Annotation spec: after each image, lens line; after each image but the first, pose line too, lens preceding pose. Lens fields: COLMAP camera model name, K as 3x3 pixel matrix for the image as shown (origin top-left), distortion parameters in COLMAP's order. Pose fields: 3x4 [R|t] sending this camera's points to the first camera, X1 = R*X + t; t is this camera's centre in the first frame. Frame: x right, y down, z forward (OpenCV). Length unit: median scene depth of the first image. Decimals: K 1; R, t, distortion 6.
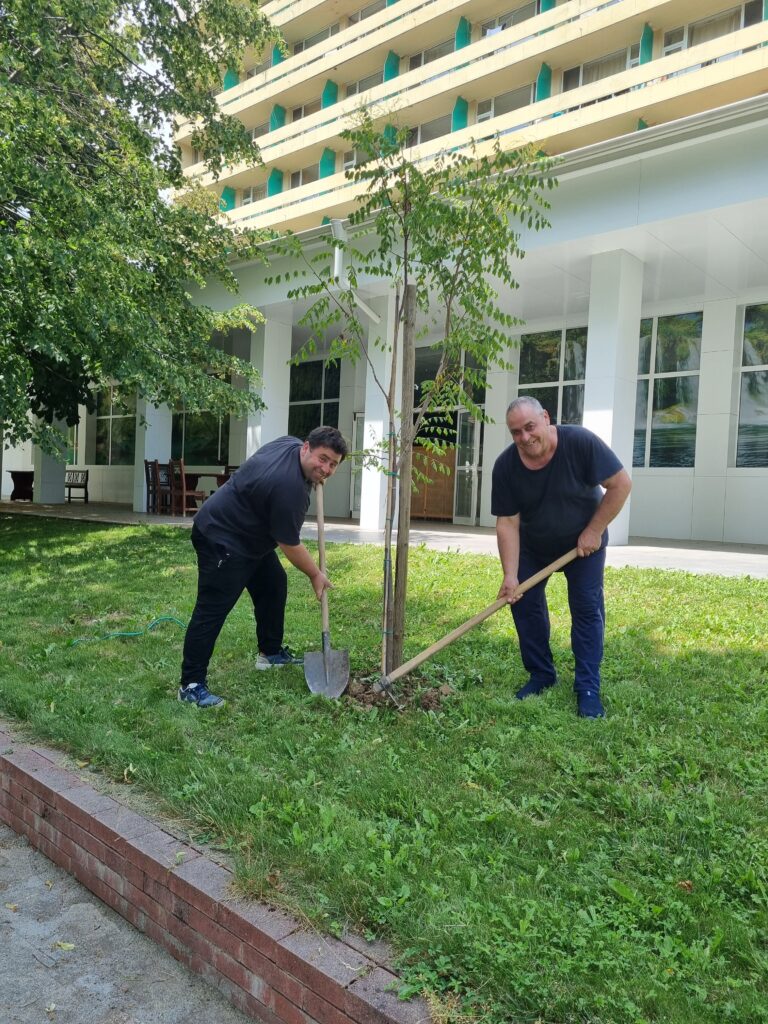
lens RADIAL K [[766.6, 0, 384.6], [0, 766.6, 507.8], [0, 0, 1]] dist [0.057318, -0.047302]
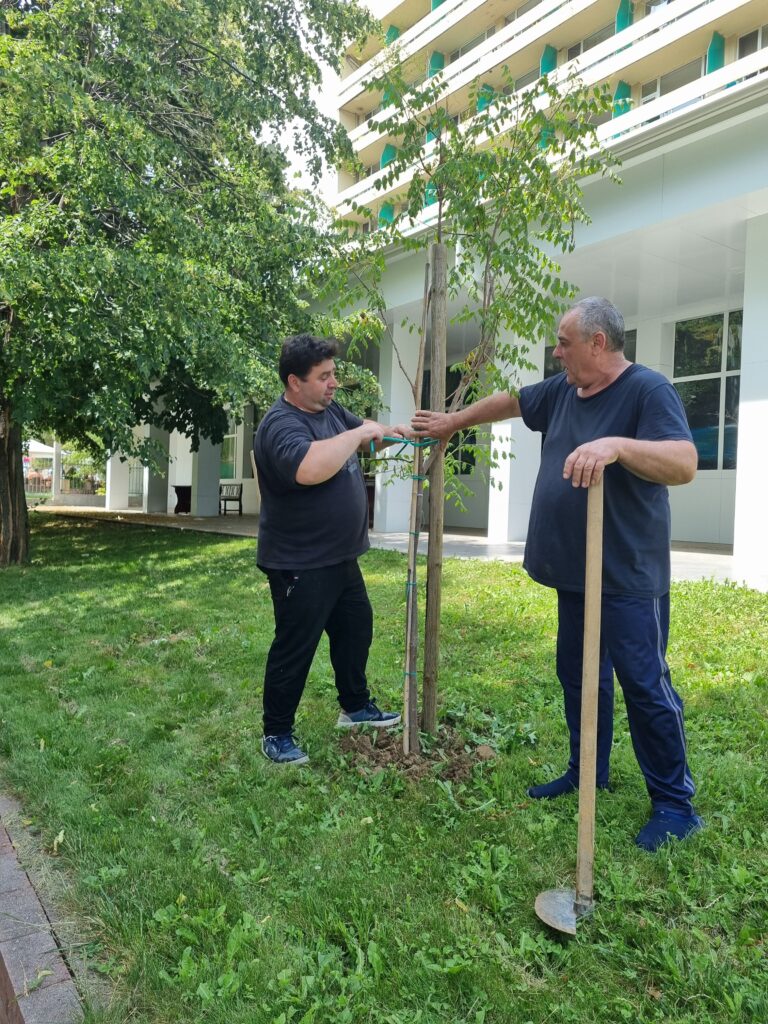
lens RADIAL K [[766.1, 0, 382.0], [0, 766.1, 504.7], [0, 0, 1]] dist [0.052919, -0.044376]
pose [[0.974487, -0.011875, -0.224128, 0.164474], [0.008039, 0.999805, -0.018020, -0.002268], [0.224299, 0.015758, 0.974393, 0.211943]]
